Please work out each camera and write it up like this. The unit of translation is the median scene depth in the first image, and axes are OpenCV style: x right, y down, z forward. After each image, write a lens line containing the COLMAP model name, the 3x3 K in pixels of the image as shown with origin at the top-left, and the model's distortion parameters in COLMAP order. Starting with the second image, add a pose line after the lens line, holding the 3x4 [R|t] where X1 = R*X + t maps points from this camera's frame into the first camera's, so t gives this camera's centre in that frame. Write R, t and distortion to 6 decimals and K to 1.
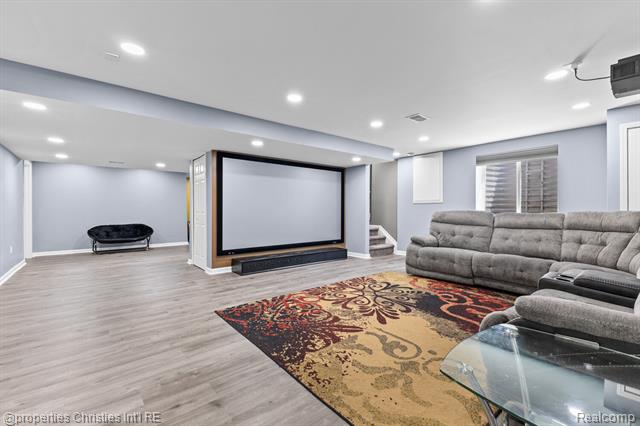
lens RADIAL K [[277.5, 0, 316.6], [0, 277.5, 210.3], [0, 0, 1]] dist [0.012950, -0.002492]
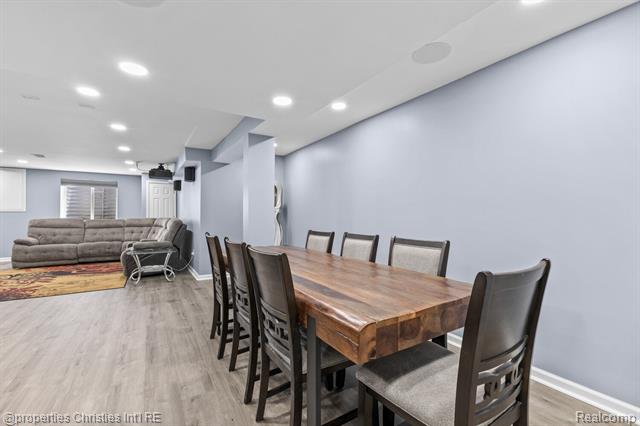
lens RADIAL K [[277.5, 0, 326.7], [0, 277.5, 213.0], [0, 0, 1]] dist [0.012950, -0.002492]
pose [[0.124525, 0.005976, 0.992199, -1.003690], [0.001862, 0.999979, -0.006256, -0.020267], [-0.992215, 0.002626, 0.124511, -0.754503]]
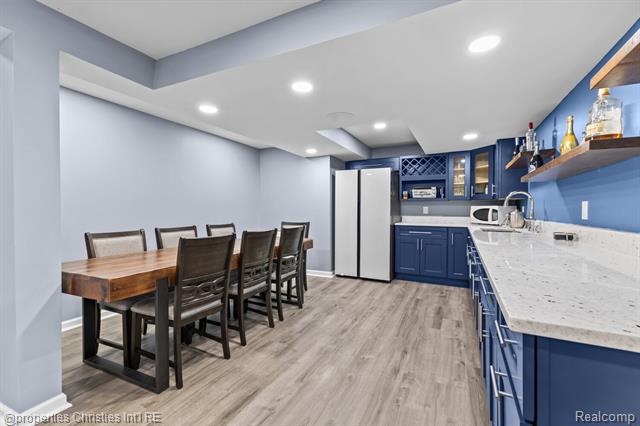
lens RADIAL K [[277.5, 0, 324.0], [0, 277.5, 209.5], [0, 0, 1]] dist [0.012950, -0.002492]
pose [[-0.906116, -0.000397, -0.423029, -0.328583], [-0.000922, 0.999999, 0.001038, -0.023091], [0.423028, 0.001331, -0.906115, 0.222717]]
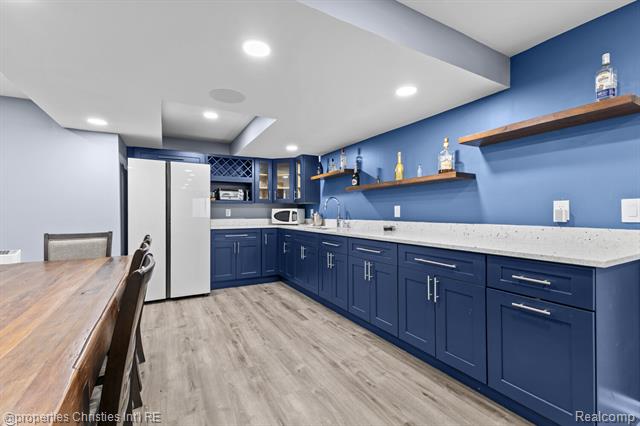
lens RADIAL K [[277.5, 0, 322.2], [0, 277.5, 213.2], [0, 0, 1]] dist [0.012950, -0.002492]
pose [[-0.166391, 0.006673, -0.986037, -0.108059], [0.005373, 0.999968, 0.005861, -0.022113], [0.986045, -0.004323, -0.166422, -0.159551]]
